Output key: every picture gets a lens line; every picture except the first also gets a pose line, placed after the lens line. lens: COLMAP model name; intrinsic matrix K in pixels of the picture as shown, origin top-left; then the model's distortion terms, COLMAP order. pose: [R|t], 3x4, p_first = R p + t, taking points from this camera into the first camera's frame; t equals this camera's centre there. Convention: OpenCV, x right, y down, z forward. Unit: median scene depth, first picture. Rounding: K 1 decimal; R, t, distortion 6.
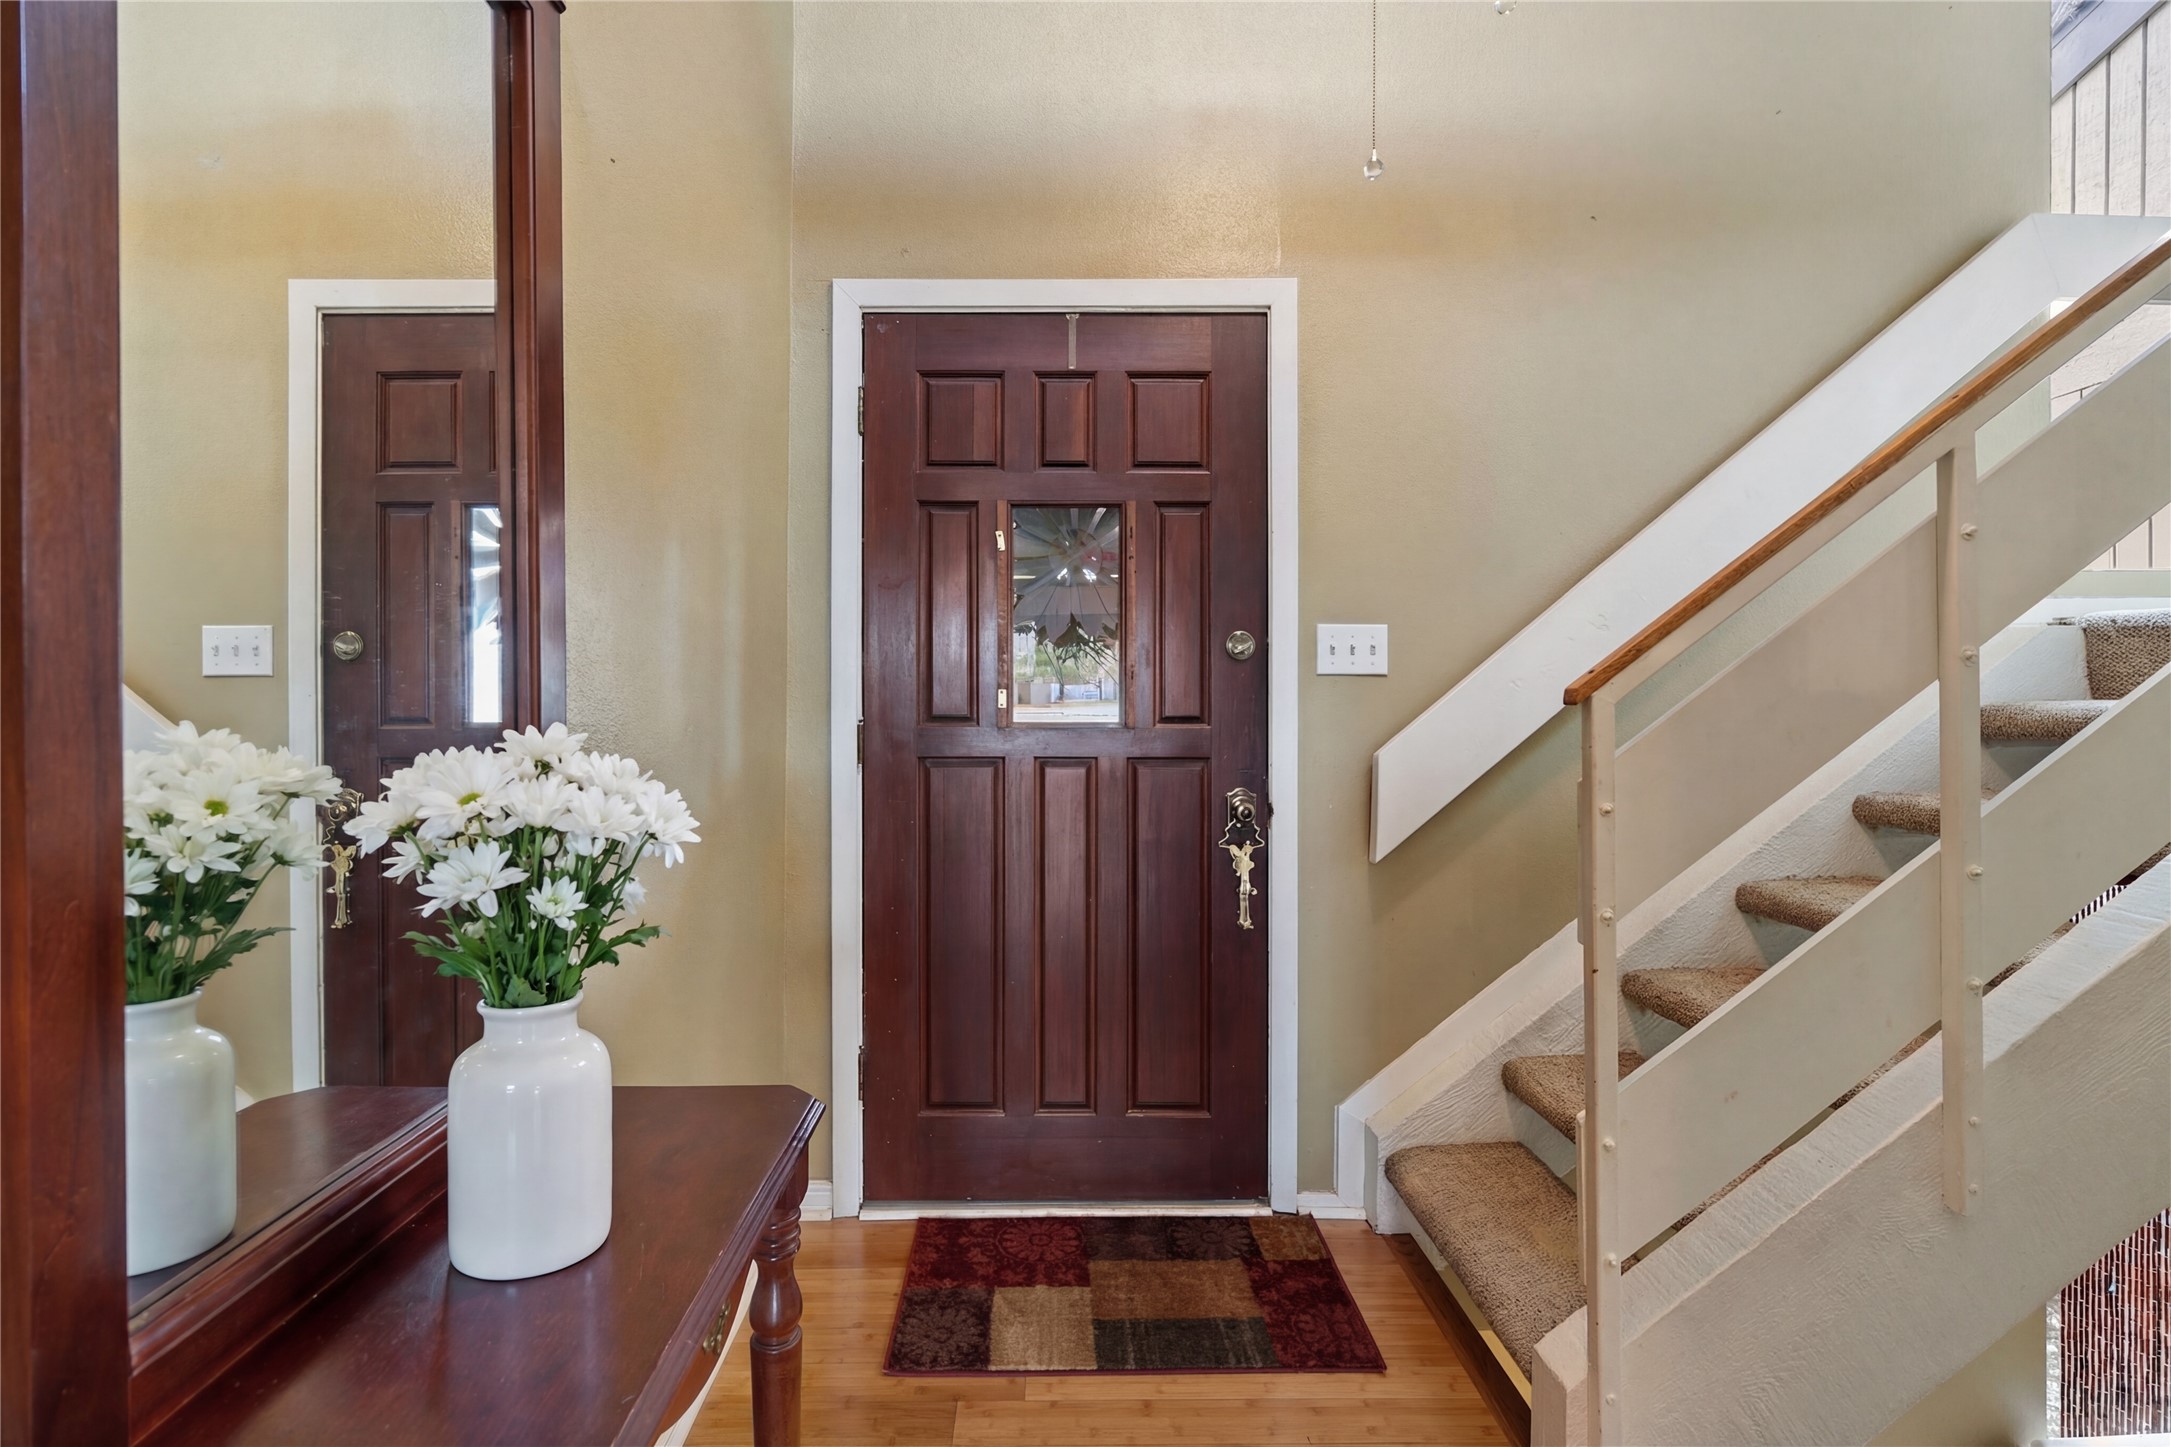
lens RADIAL K [[1014.4, 0, 1081.7], [0, 1014.4, 709.6], [0, 0, 1]] dist [-0.004474, 0.000489]
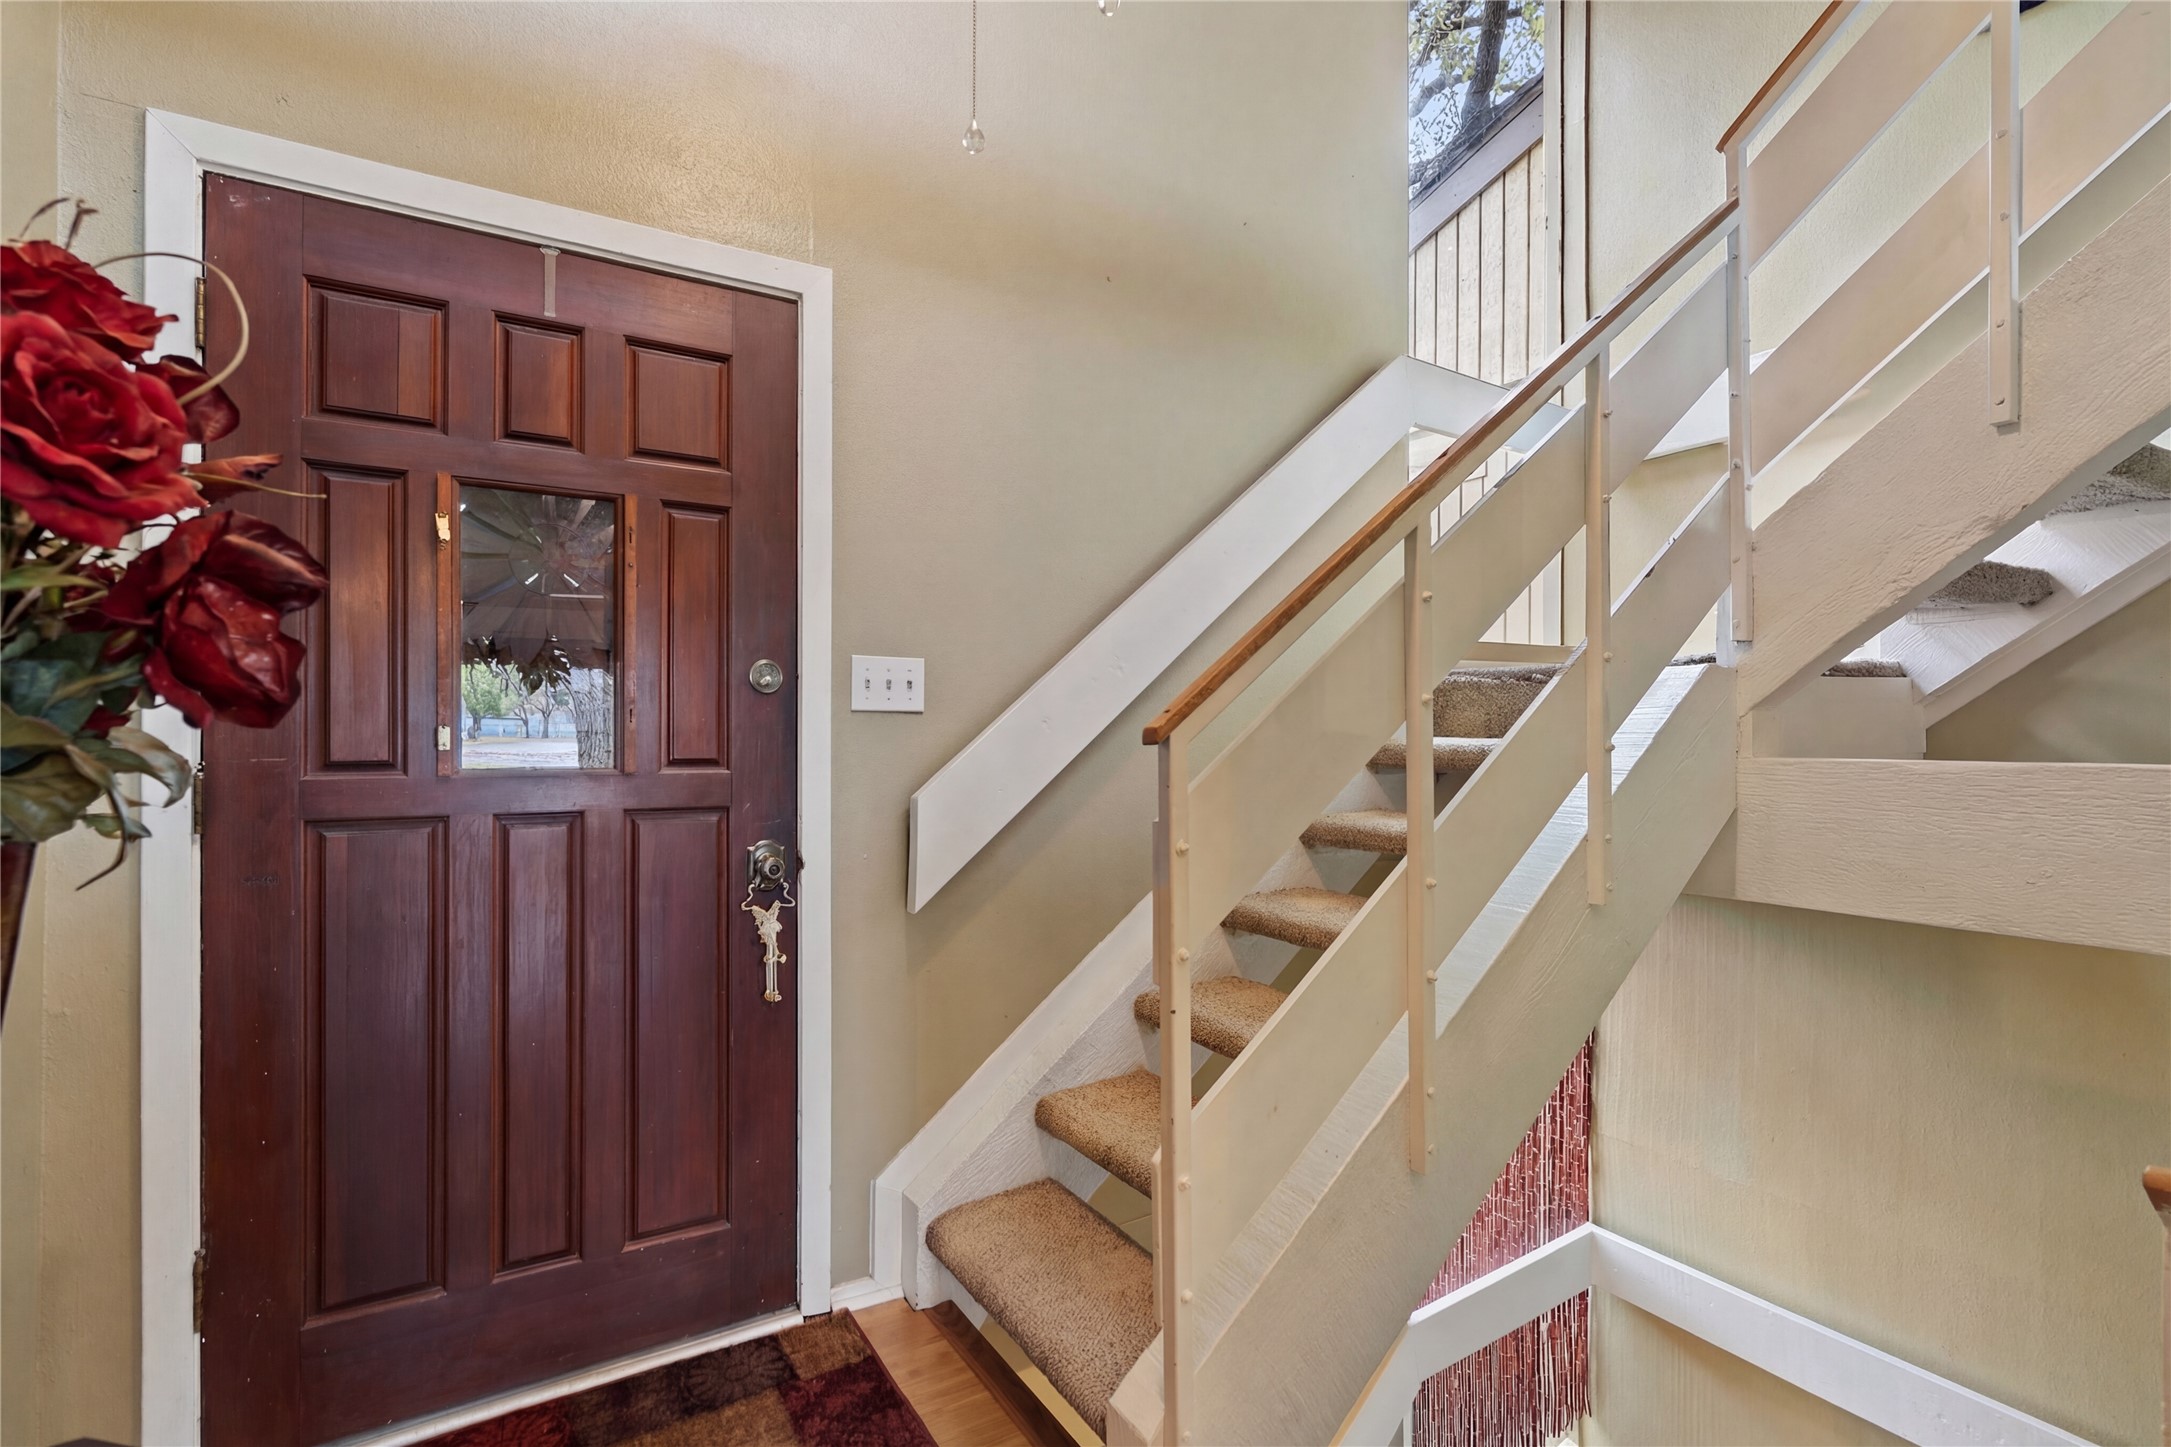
lens RADIAL K [[1014.4, 0, 1097.1], [0, 1014.4, 736.7], [0, 0, 1]] dist [-0.004474, 0.000489]
pose [[0.863724, -0.000747, 0.503964, -0.037320], [0.005739, 0.999949, -0.008354, -0.002719], [-0.503932, 0.010108, 0.863684, 0.107911]]
